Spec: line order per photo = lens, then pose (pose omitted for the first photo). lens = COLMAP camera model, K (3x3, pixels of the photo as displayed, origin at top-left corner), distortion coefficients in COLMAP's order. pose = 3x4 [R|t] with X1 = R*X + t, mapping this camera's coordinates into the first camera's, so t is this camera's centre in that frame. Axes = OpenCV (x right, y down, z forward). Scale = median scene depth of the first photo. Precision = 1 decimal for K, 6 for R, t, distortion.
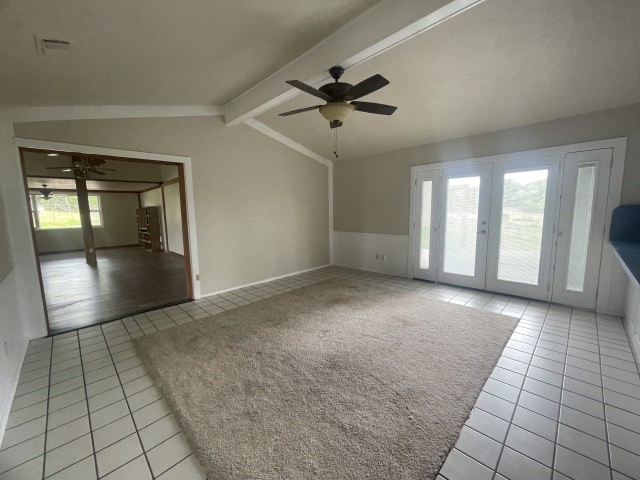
lens RADIAL K [[258.6, 0, 318.7], [0, 258.6, 244.1], [0, 0, 1]] dist [-0.002357, -0.000129]
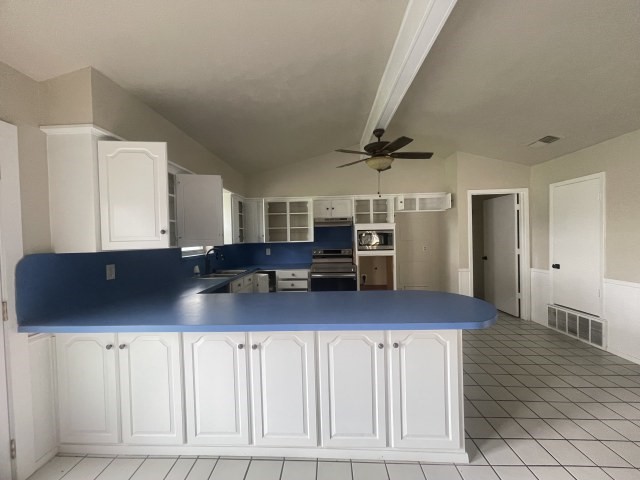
lens RADIAL K [[258.6, 0, 315.9], [0, 258.6, 241.8], [0, 0, 1]] dist [-0.002357, -0.000129]
pose [[-0.673997, 0.029453, 0.738146, 0.353725], [0.136146, 0.987042, 0.084929, -0.126453], [-0.726080, 0.157738, -0.669273, 0.822171]]
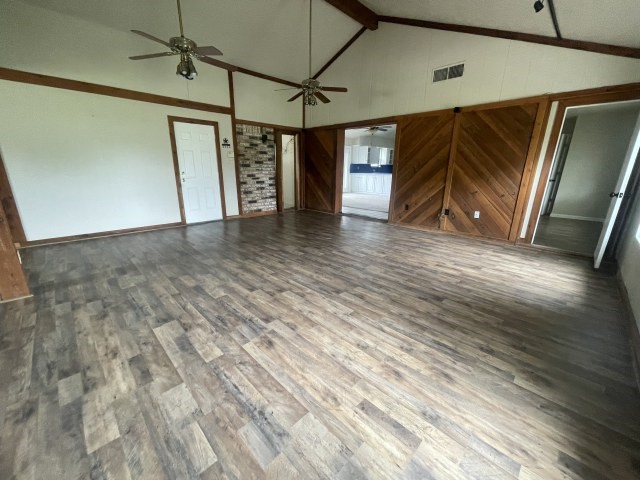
lens RADIAL K [[258.6, 0, 320.4], [0, 258.6, 240.6], [0, 0, 1]] dist [-0.002357, -0.000129]
pose [[0.000640, -0.253663, 0.967292, -2.732191], [0.118136, 0.960538, 0.251814, -0.060698], [-0.992997, 0.114111, 0.030582, 1.330589]]
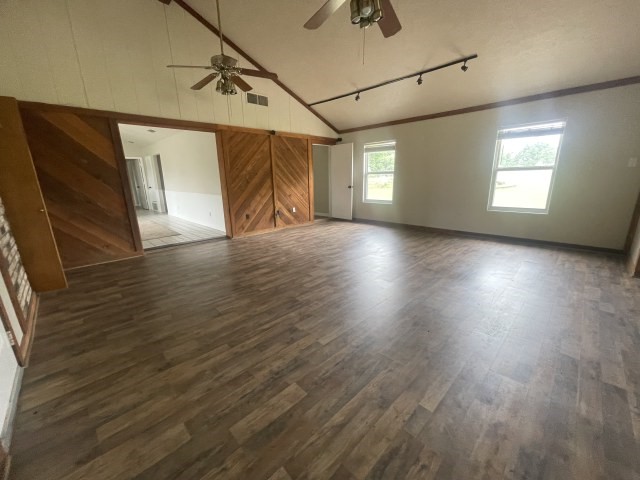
lens RADIAL K [[258.6, 0, 313.4], [0, 258.6, 239.1], [0, 0, 1]] dist [-0.002357, -0.000129]
pose [[-0.999117, 0.037456, 0.019053, -1.472459], [0.041780, 0.934115, 0.354518, -0.237977], [-0.004518, 0.355001, -0.934855, 2.501160]]
